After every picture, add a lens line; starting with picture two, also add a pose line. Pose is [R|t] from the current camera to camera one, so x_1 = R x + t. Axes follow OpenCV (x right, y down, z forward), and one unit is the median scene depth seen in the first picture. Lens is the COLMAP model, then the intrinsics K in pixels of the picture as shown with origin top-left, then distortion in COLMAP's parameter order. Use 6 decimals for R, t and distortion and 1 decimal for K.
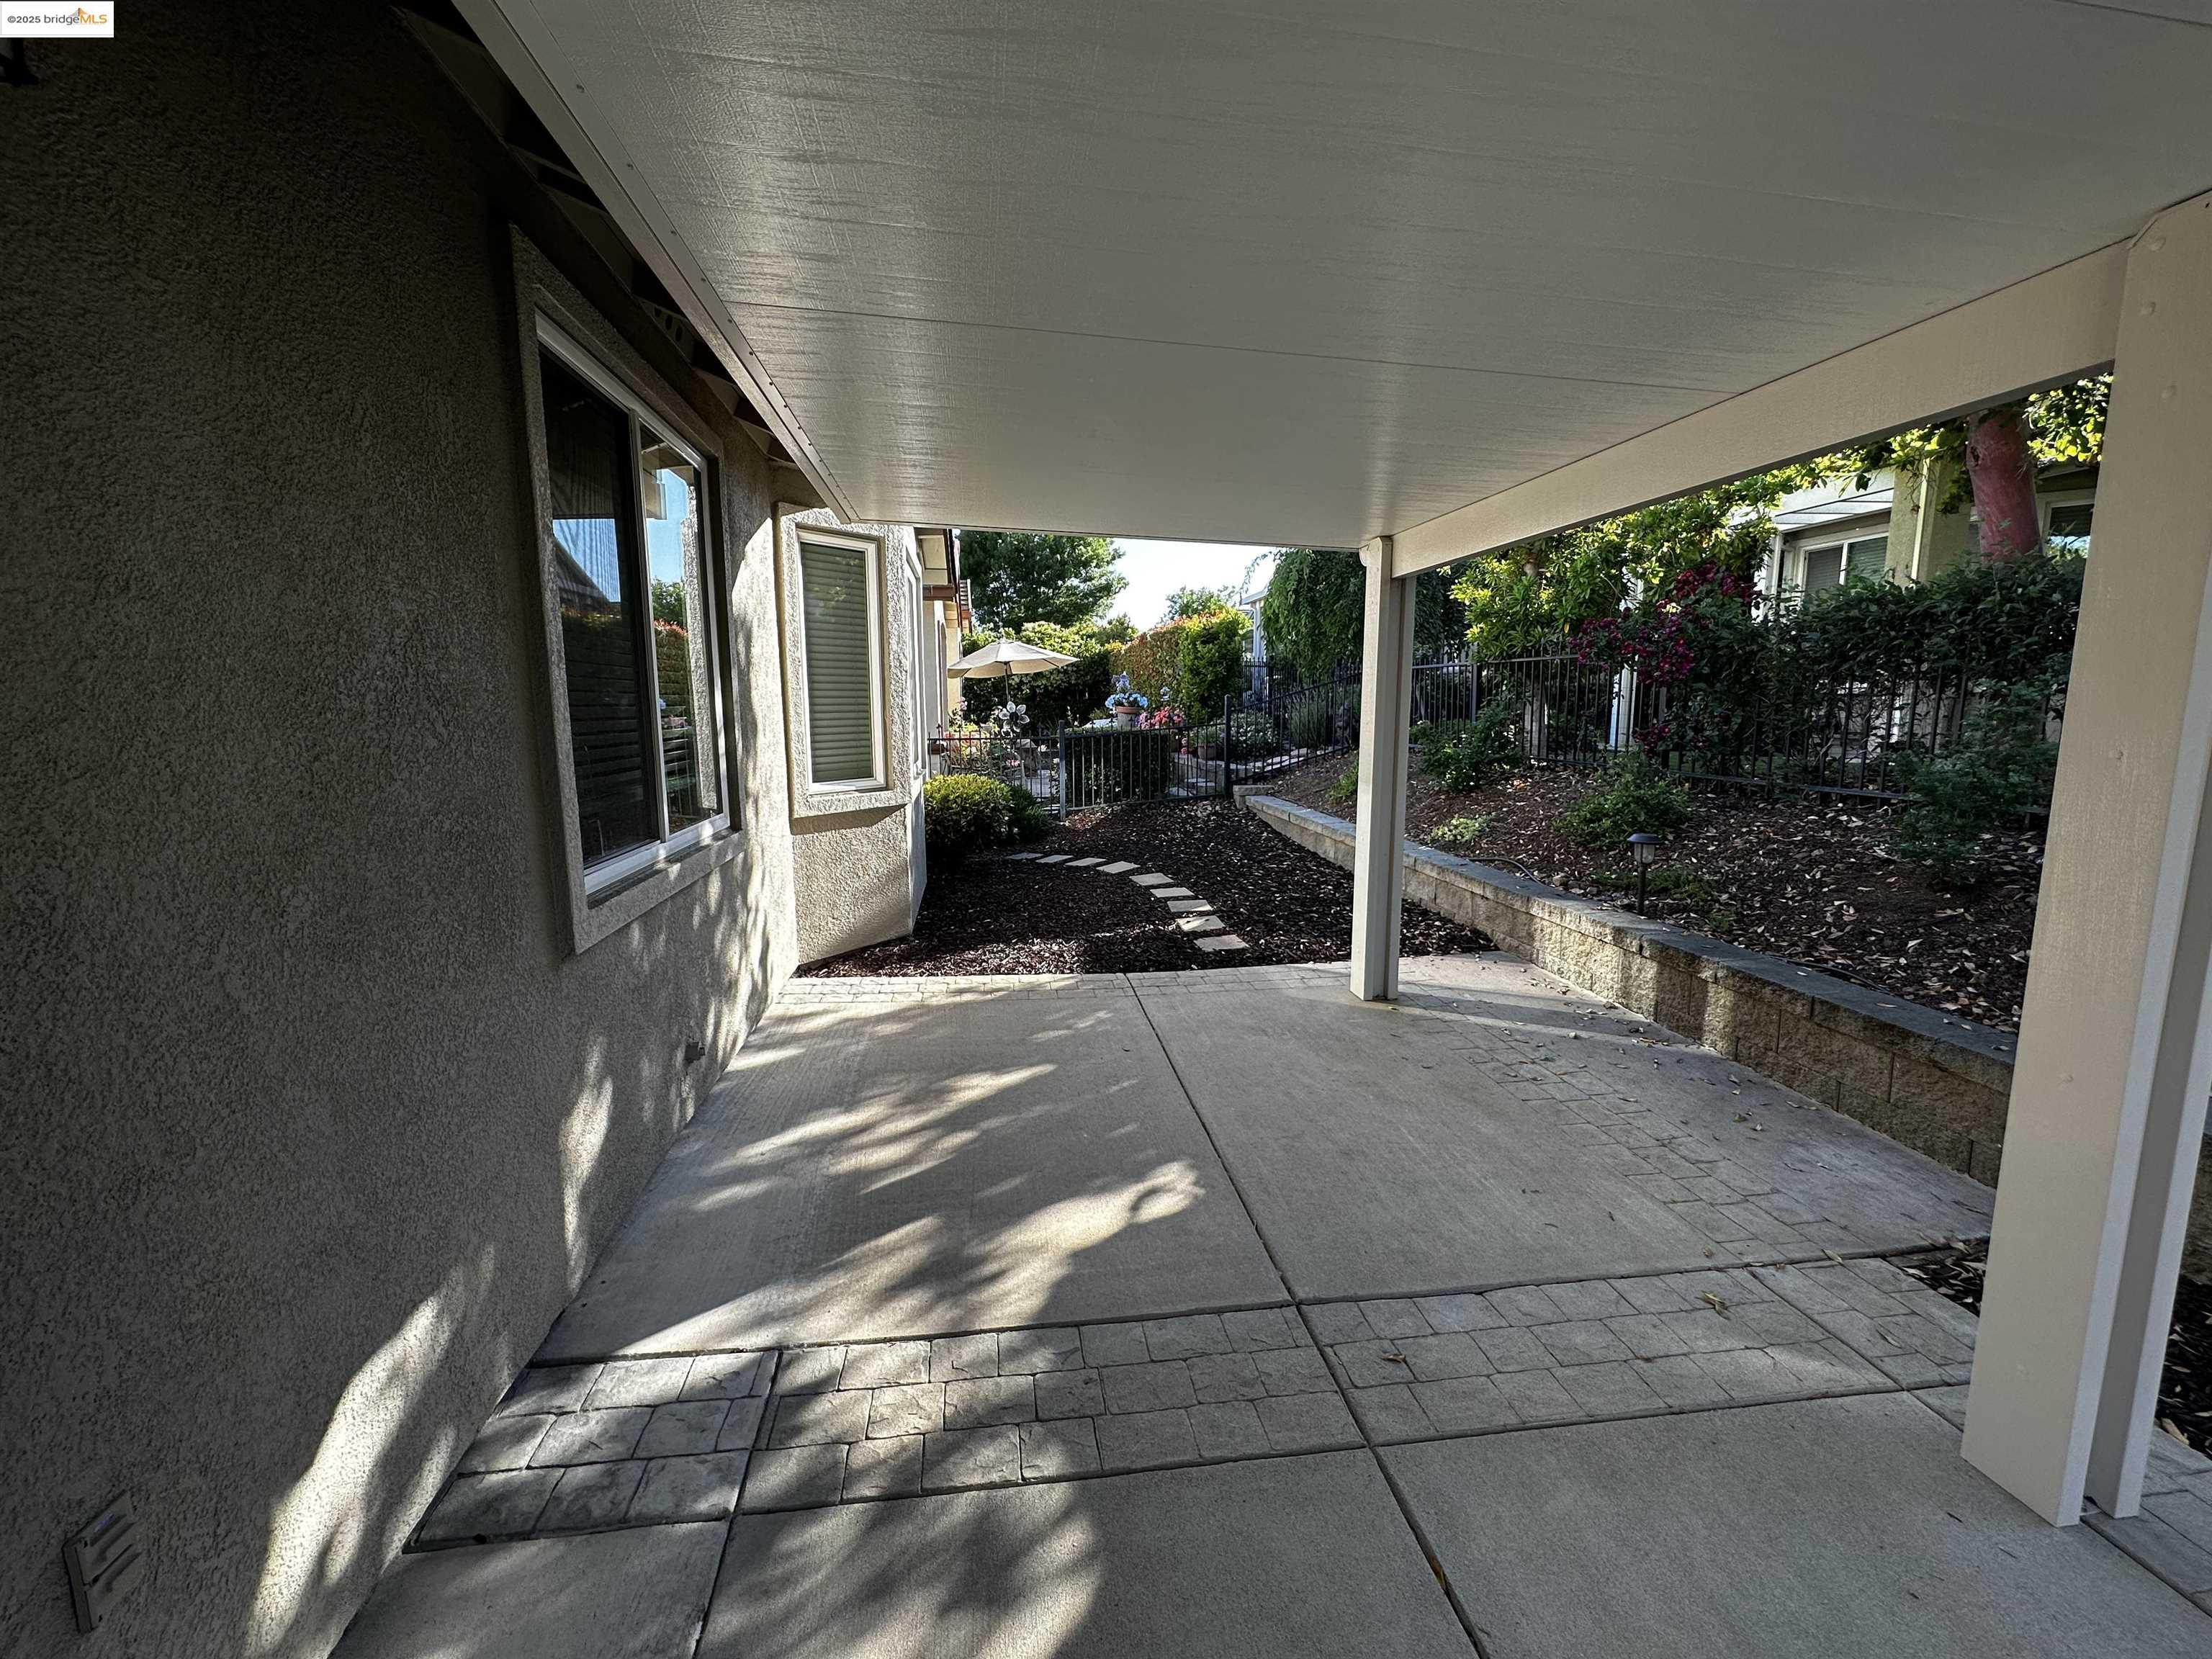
lens RADIAL K [[875.1, 0, 1107.4], [0, 875.1, 827.7], [0, 0, 1]] dist [-0.001451, -0.001095]
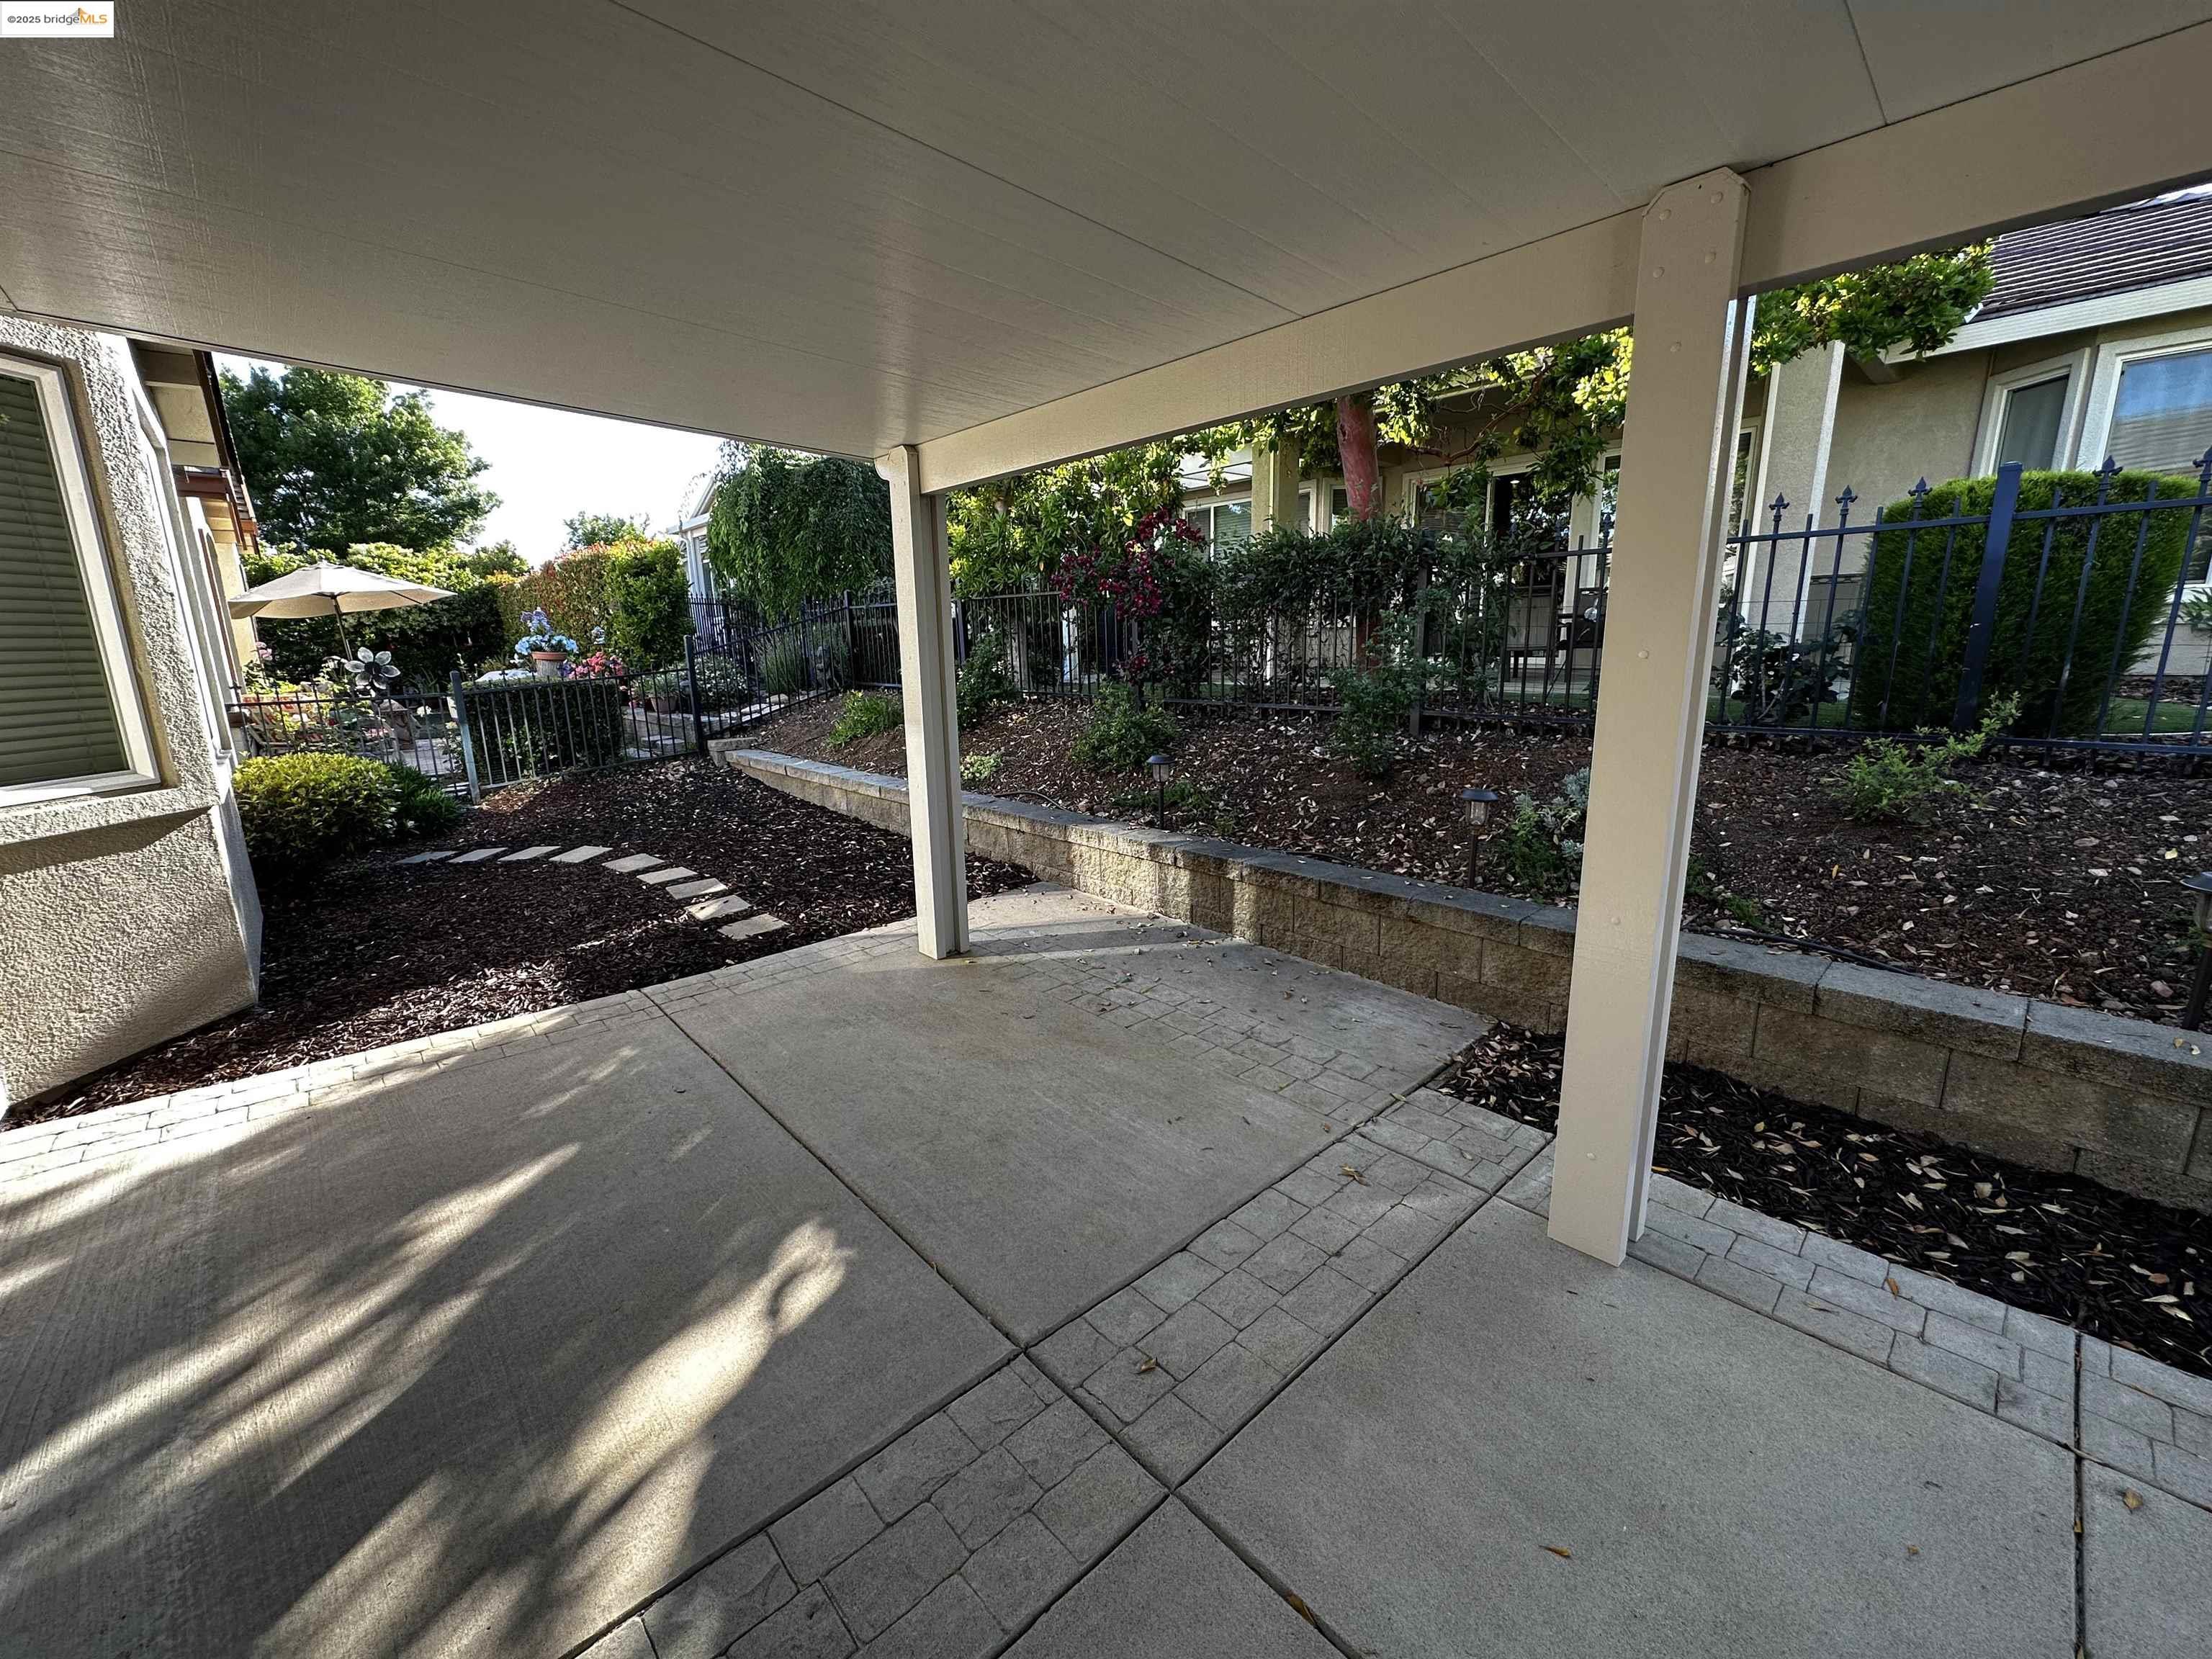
lens RADIAL K [[875.1, 0, 1102.7], [0, 875.1, 827.3], [0, 0, 1]] dist [-0.001451, -0.001095]
pose [[0.823236, -0.129553, 0.552718, -0.054488], [0.095326, 0.991335, 0.090381, -0.008570], [-0.559638, -0.021716, 0.828453, 0.128013]]
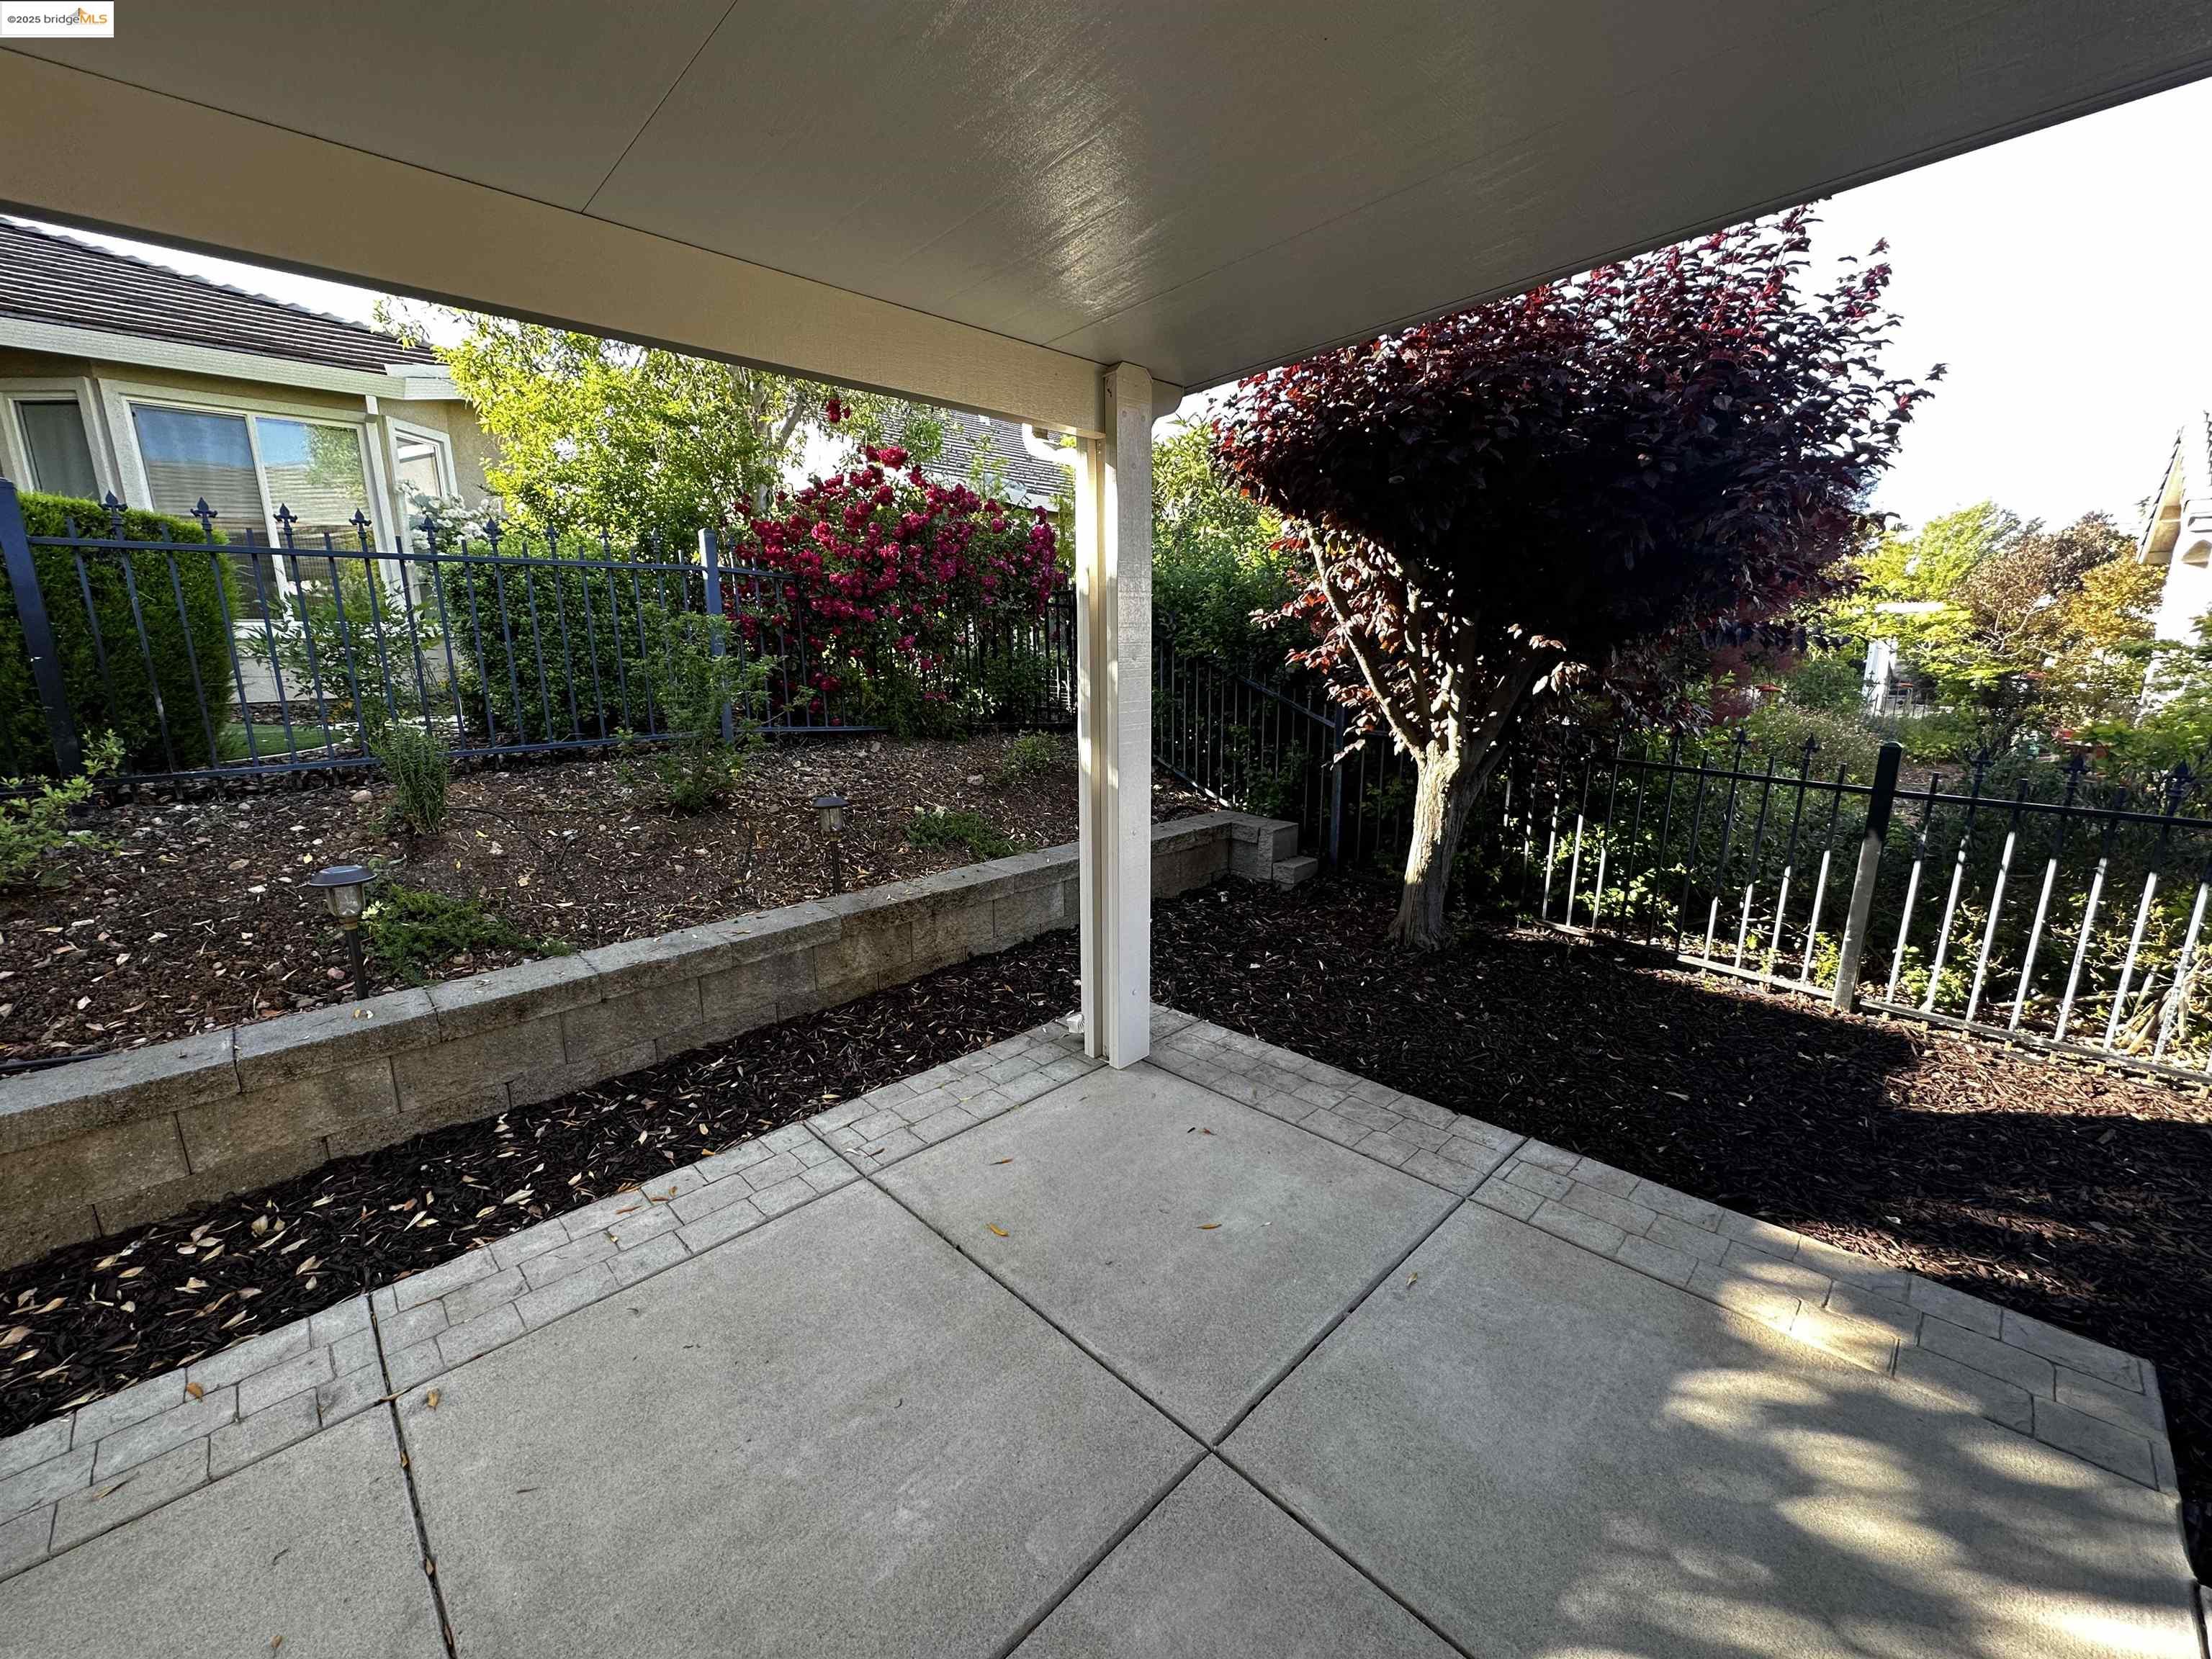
lens RADIAL K [[875.1, 0, 1099.5], [0, 875.1, 837.1], [0, 0, 1]] dist [-0.001451, -0.001095]
pose [[-0.596269, -0.161903, 0.786289, -0.031166], [0.124675, 0.948893, 0.289929, -0.003918], [-0.793045, 0.270906, -0.545610, 0.090735]]
